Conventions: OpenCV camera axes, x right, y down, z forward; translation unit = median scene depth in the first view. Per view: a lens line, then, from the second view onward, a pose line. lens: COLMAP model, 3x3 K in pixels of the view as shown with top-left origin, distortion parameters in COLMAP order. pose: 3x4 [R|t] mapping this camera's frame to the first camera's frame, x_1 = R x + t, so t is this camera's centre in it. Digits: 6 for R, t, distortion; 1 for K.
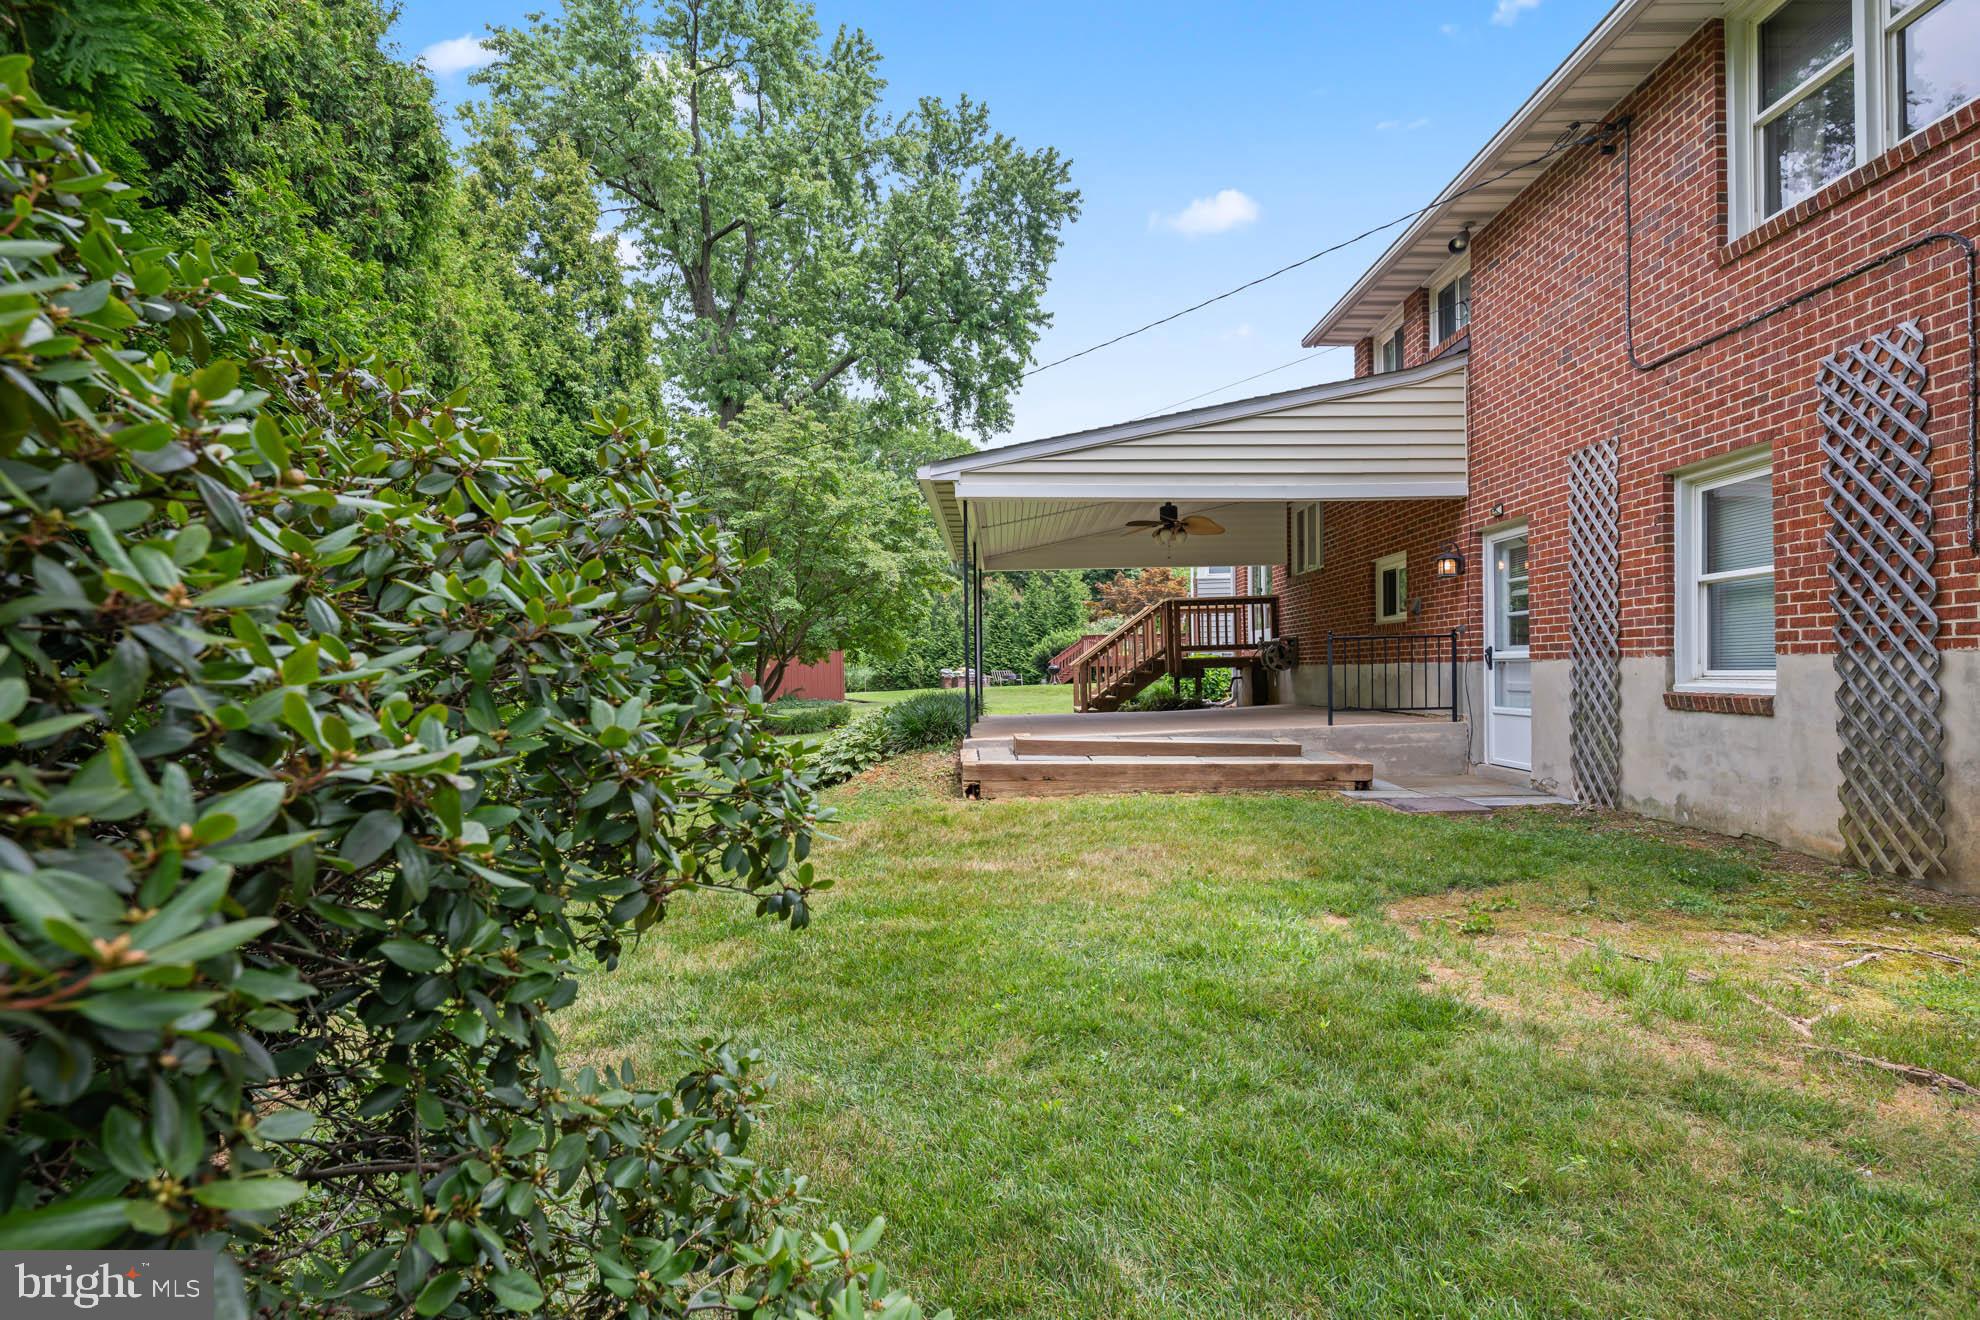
lens RADIAL K [[993.1, 0, 989.4], [0, 993.1, 668.7], [0, 0, 1]] dist [-0.000026, 0.001014]
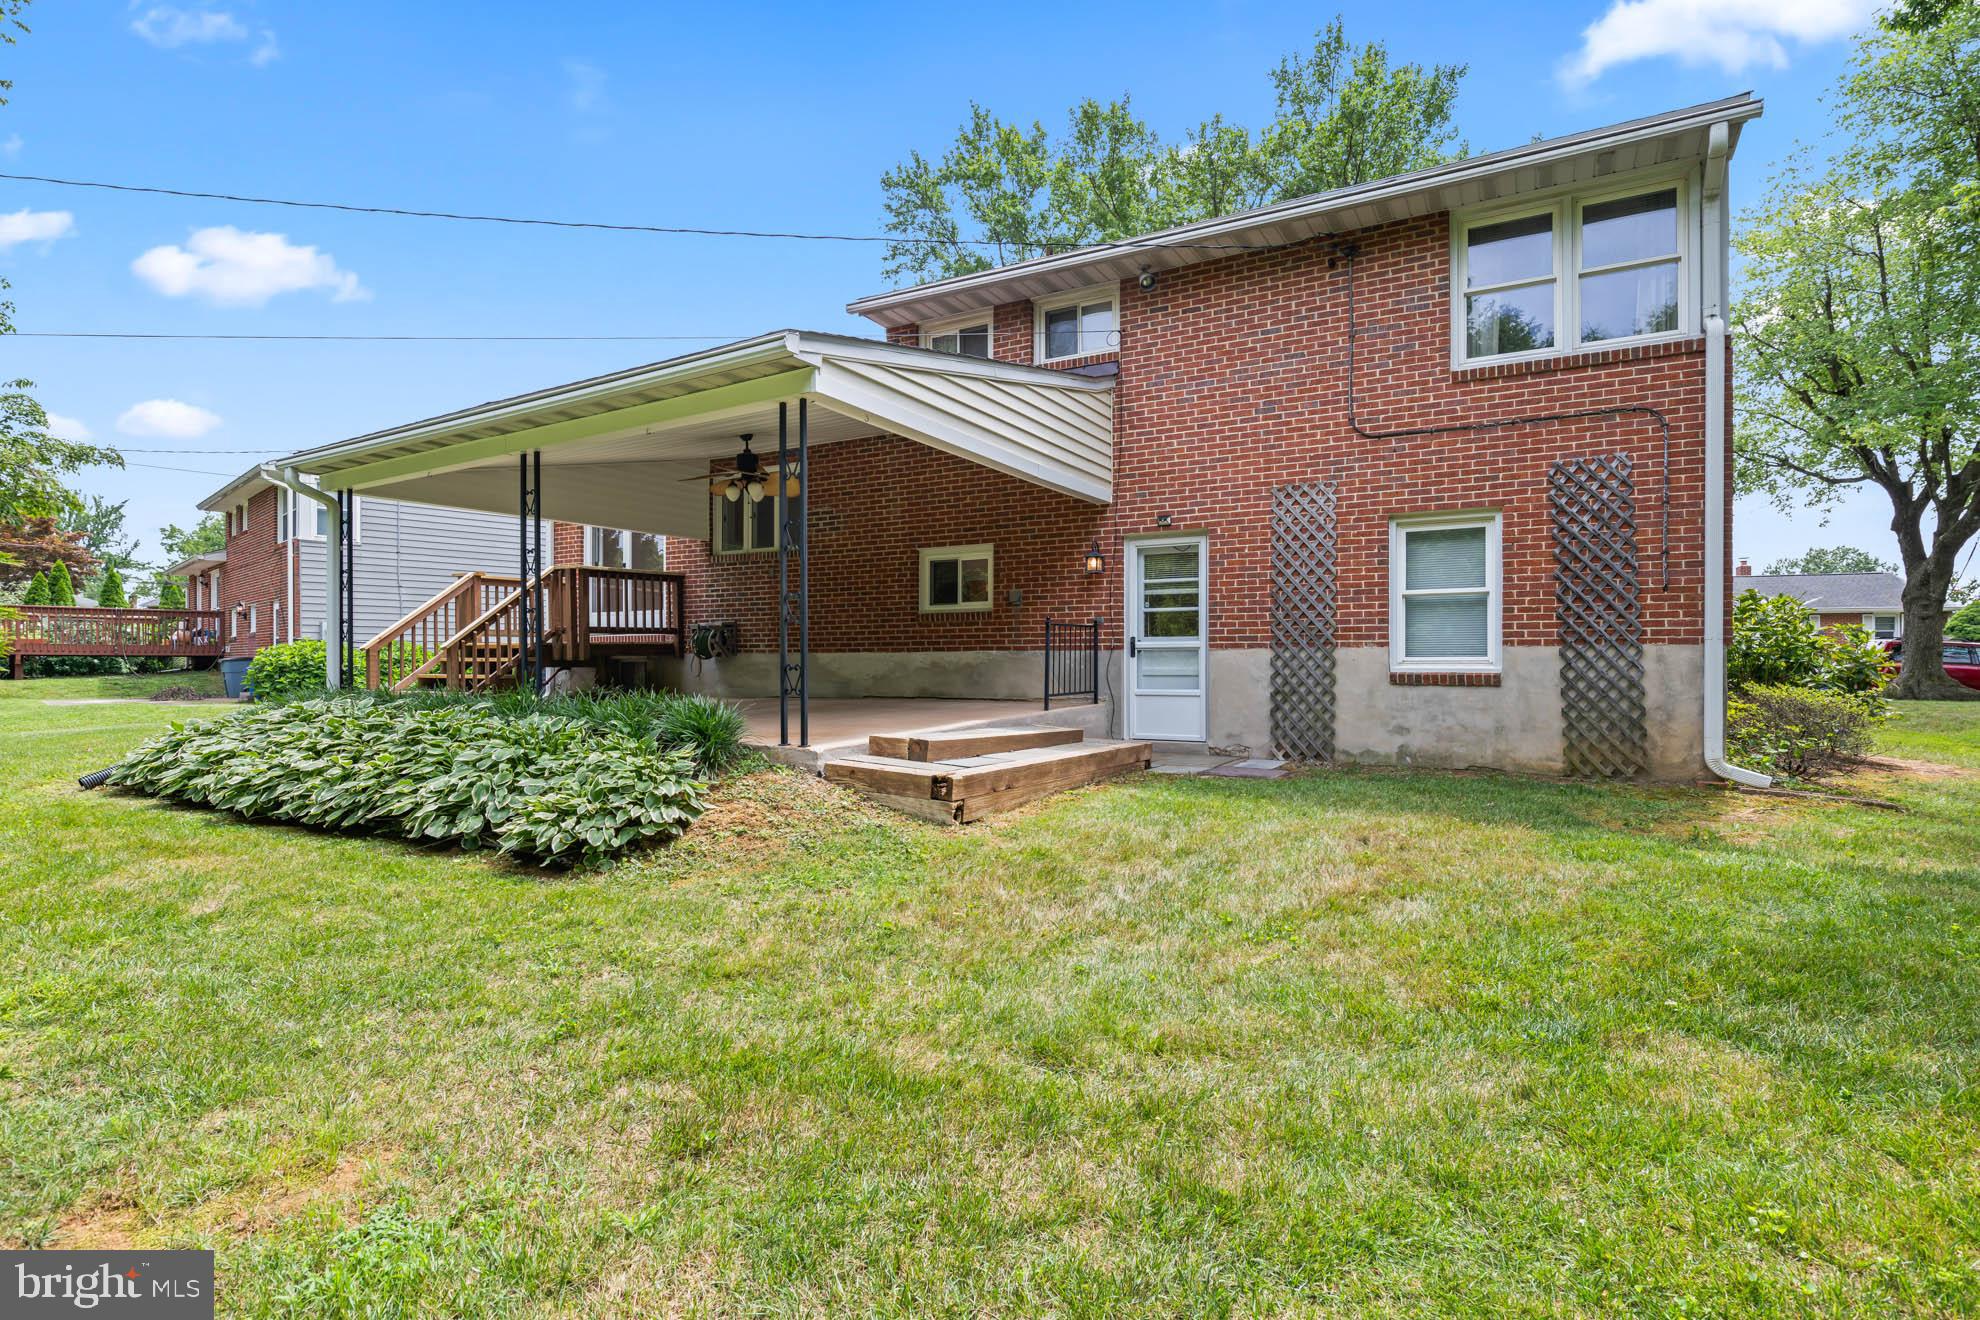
lens RADIAL K [[969.4, 0, 989.2], [0, 969.4, 681.9], [0, 0, 1]] dist [-0.027890, 0.000525]
pose [[0.506189, -0.008426, 0.862382, -0.693495], [-0.005431, 0.999901, 0.012957, 0.020303], [-0.862406, -0.011242, 0.506093, 0.717644]]
